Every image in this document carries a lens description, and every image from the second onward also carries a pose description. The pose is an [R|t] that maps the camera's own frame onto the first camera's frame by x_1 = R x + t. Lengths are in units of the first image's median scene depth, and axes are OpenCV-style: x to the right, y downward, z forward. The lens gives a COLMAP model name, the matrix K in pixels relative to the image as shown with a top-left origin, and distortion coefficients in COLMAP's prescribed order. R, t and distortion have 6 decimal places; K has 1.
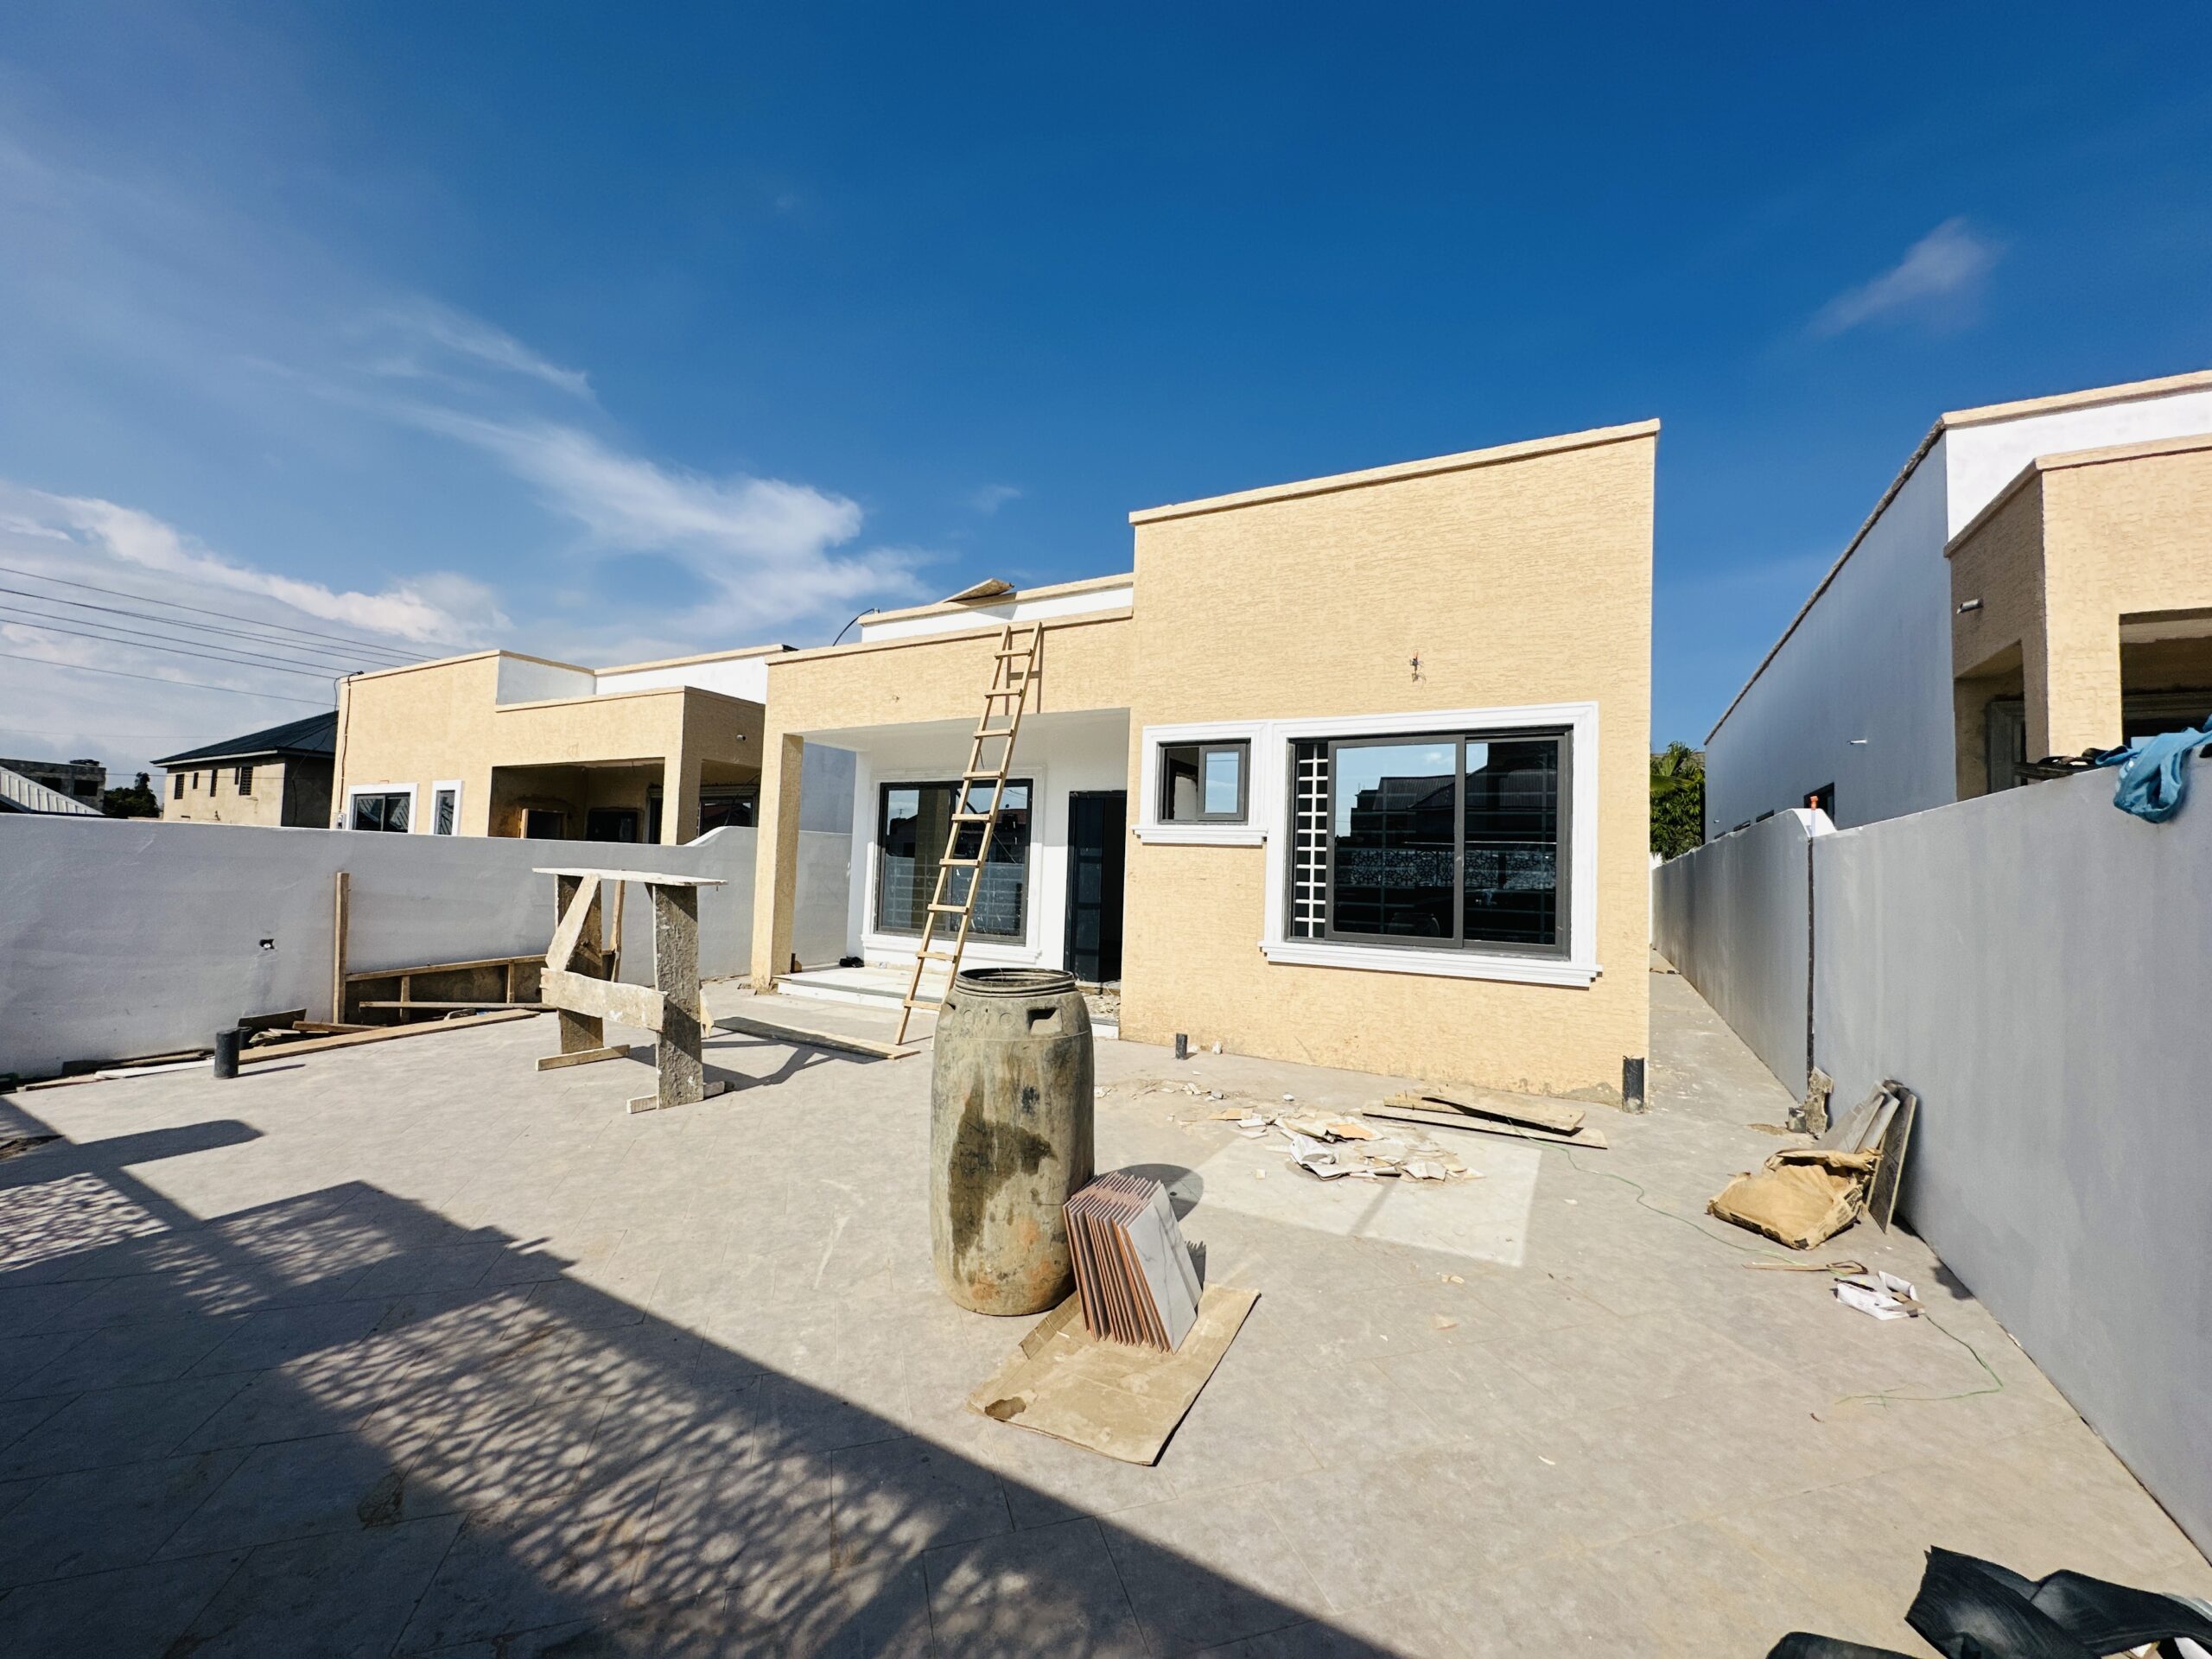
lens RADIAL K [[887.3, 0, 1103.0], [0, 887.3, 815.4], [0, 0, 1]] dist [-0.001703, 0.000670]
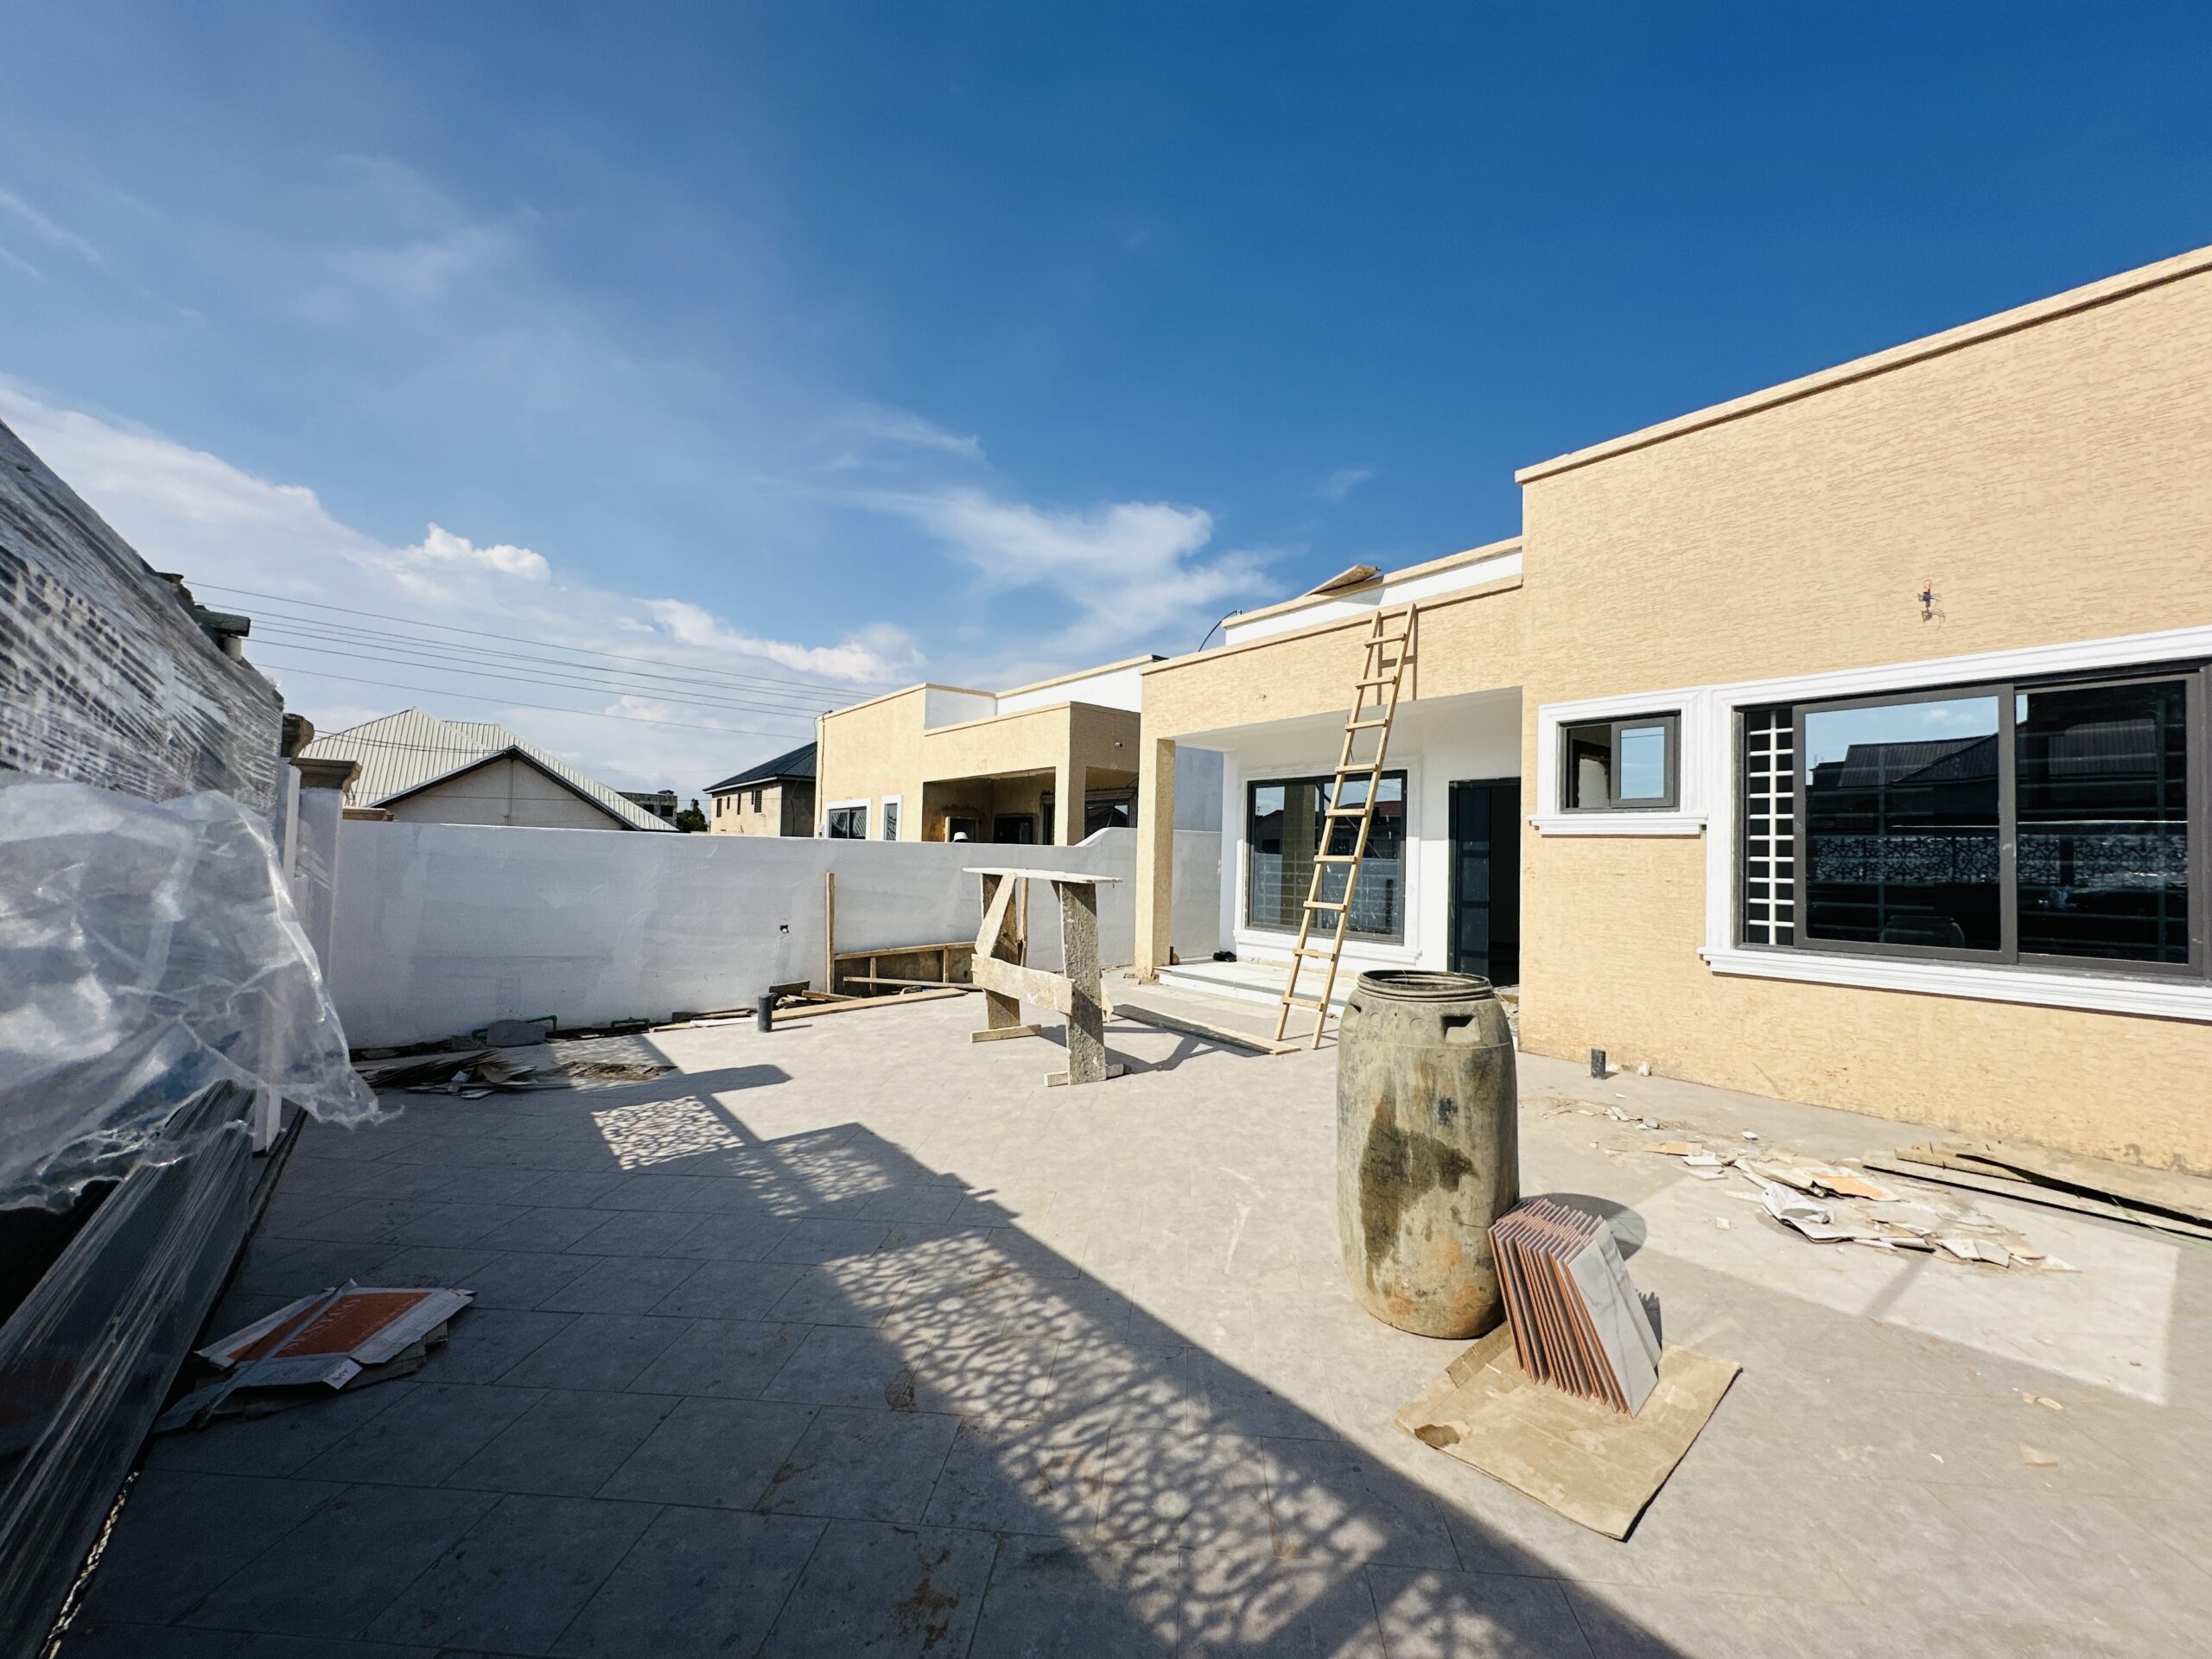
lens RADIAL K [[887.3, 0, 1103.2], [0, 887.3, 813.4], [0, 0, 1]] dist [-0.001703, 0.000670]
pose [[0.922146, -0.031354, -0.385570, -0.022096], [0.032229, 0.999472, -0.004195, -0.001407], [0.385498, -0.008558, 0.922669, -0.002889]]
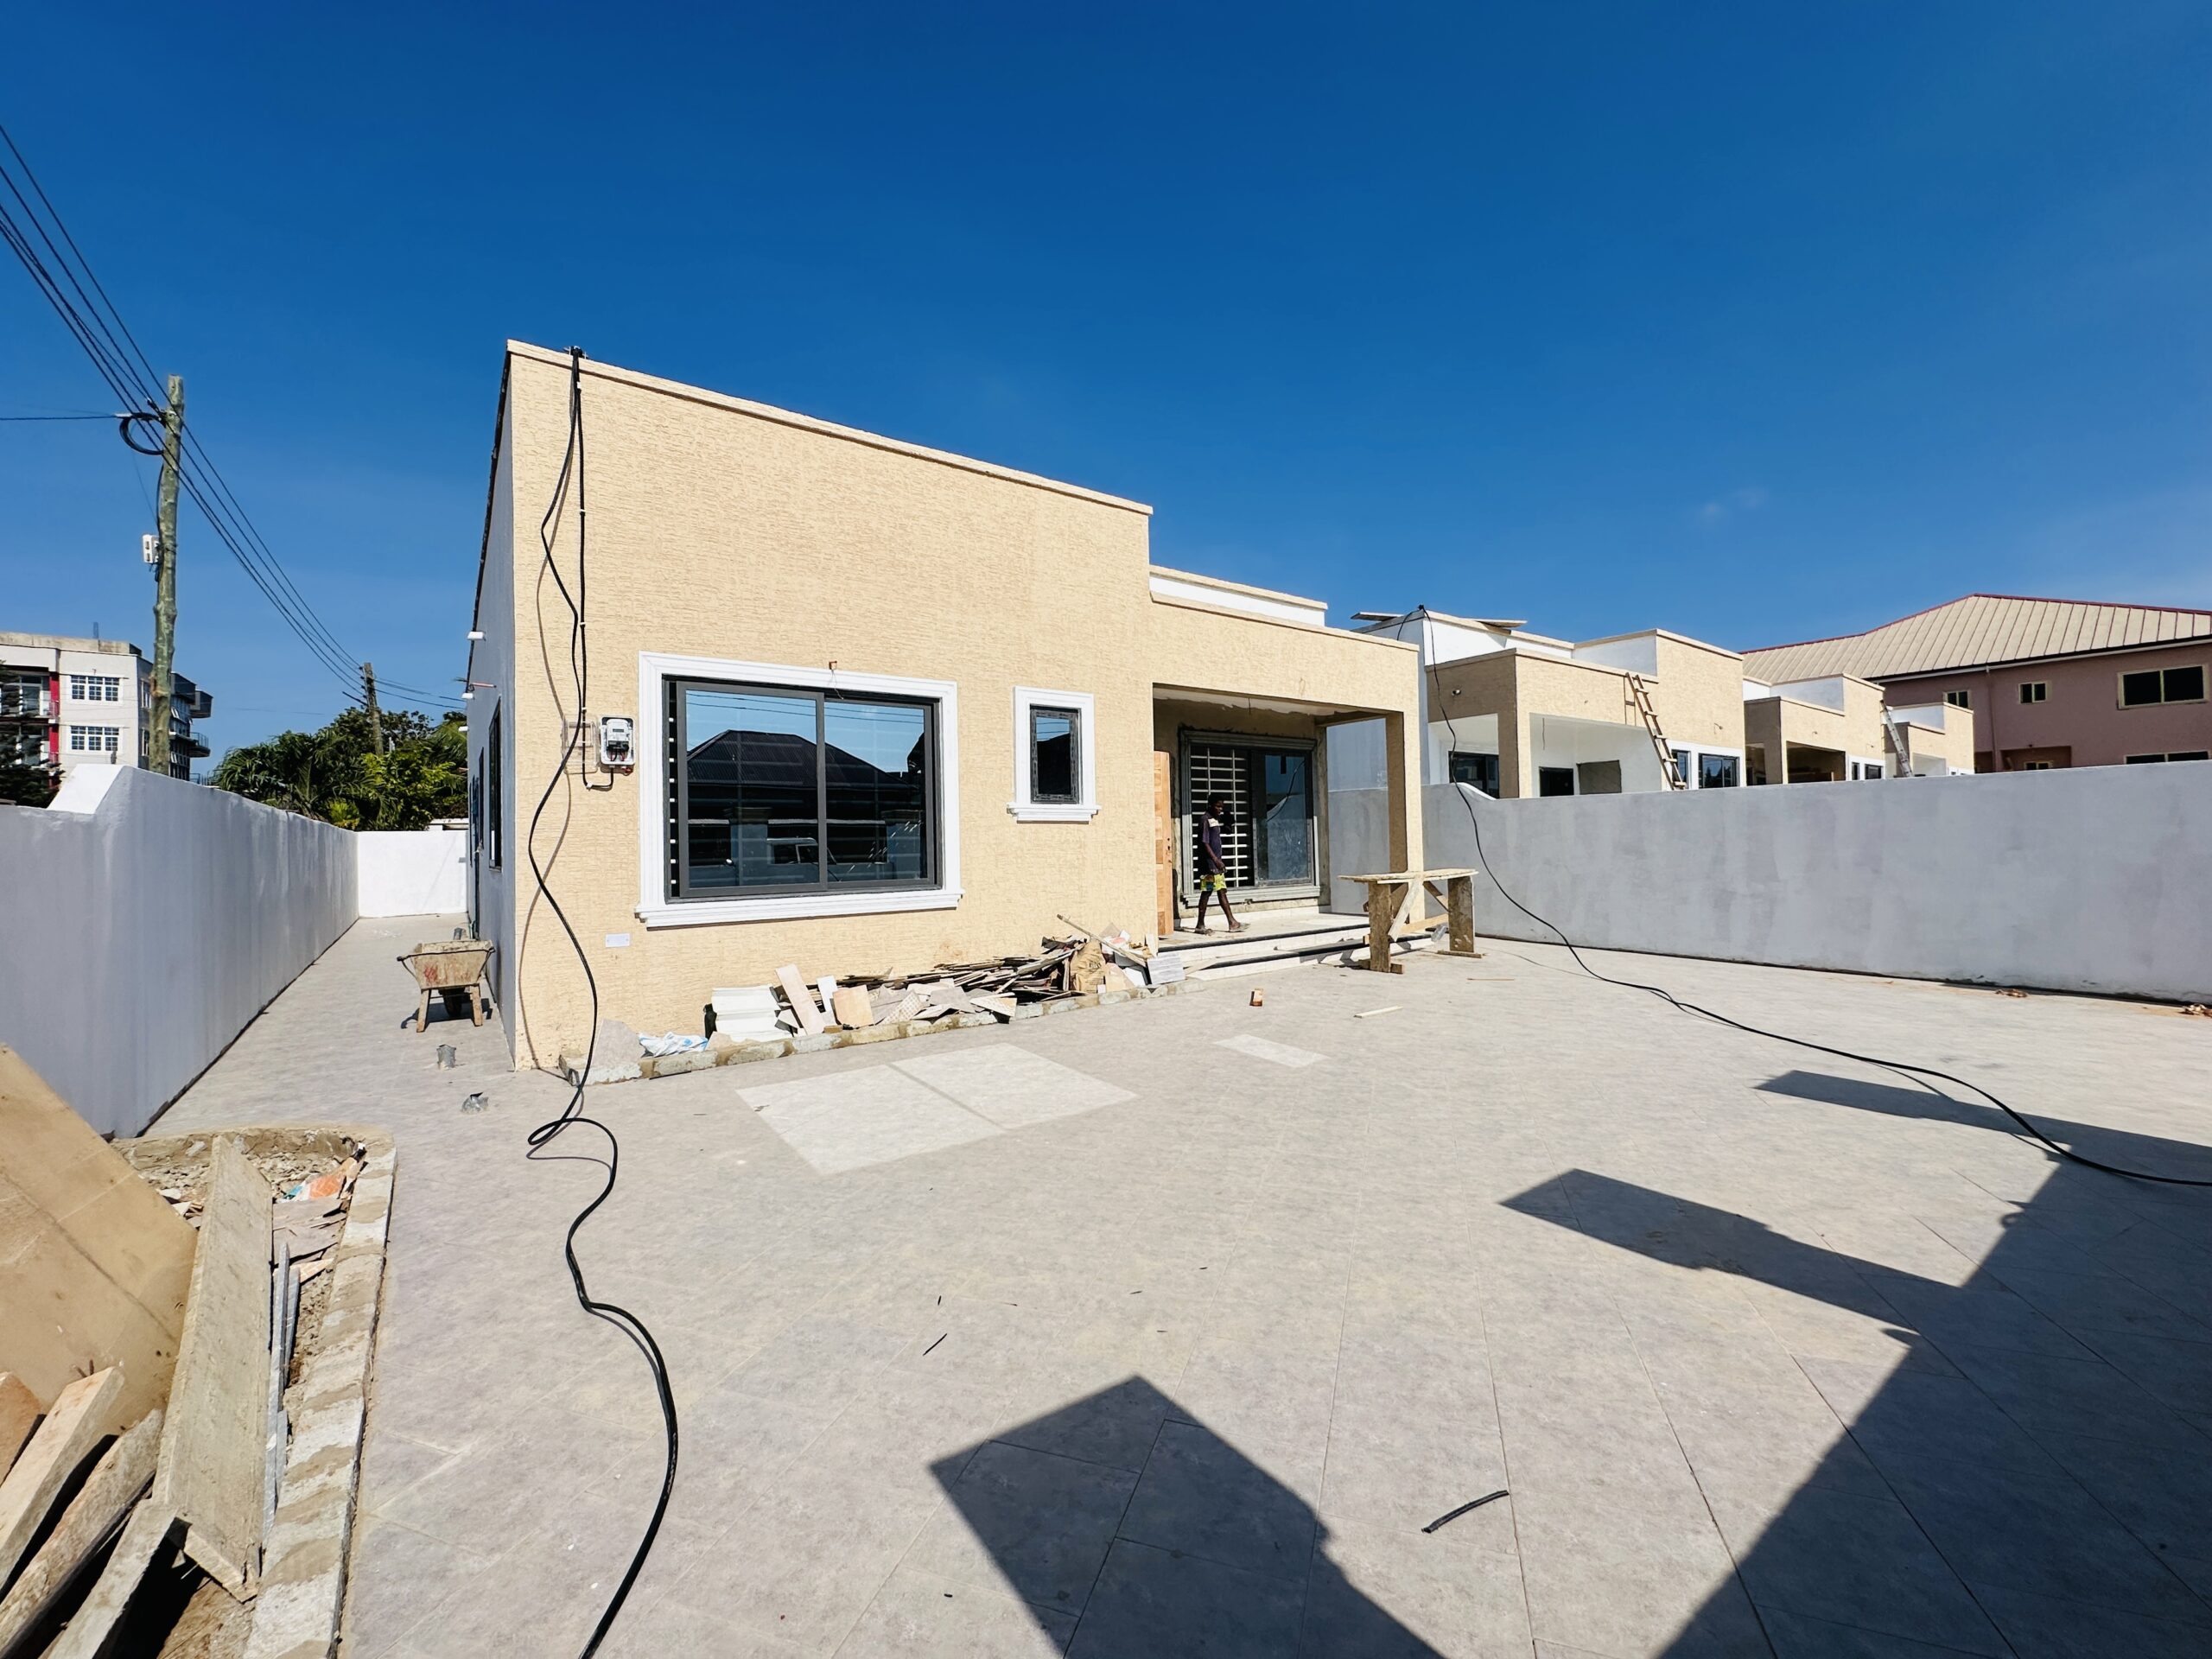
lens RADIAL K [[887.3, 0, 1103.4], [0, 887.3, 826.5], [0, 0, 1]] dist [-0.001703, 0.000670]
pose [[0.412274, -0.031497, 0.910515, -2.549959], [-0.031718, 0.998300, 0.048896, 0.042856], [-0.910508, -0.049038, 0.410574, 1.451970]]
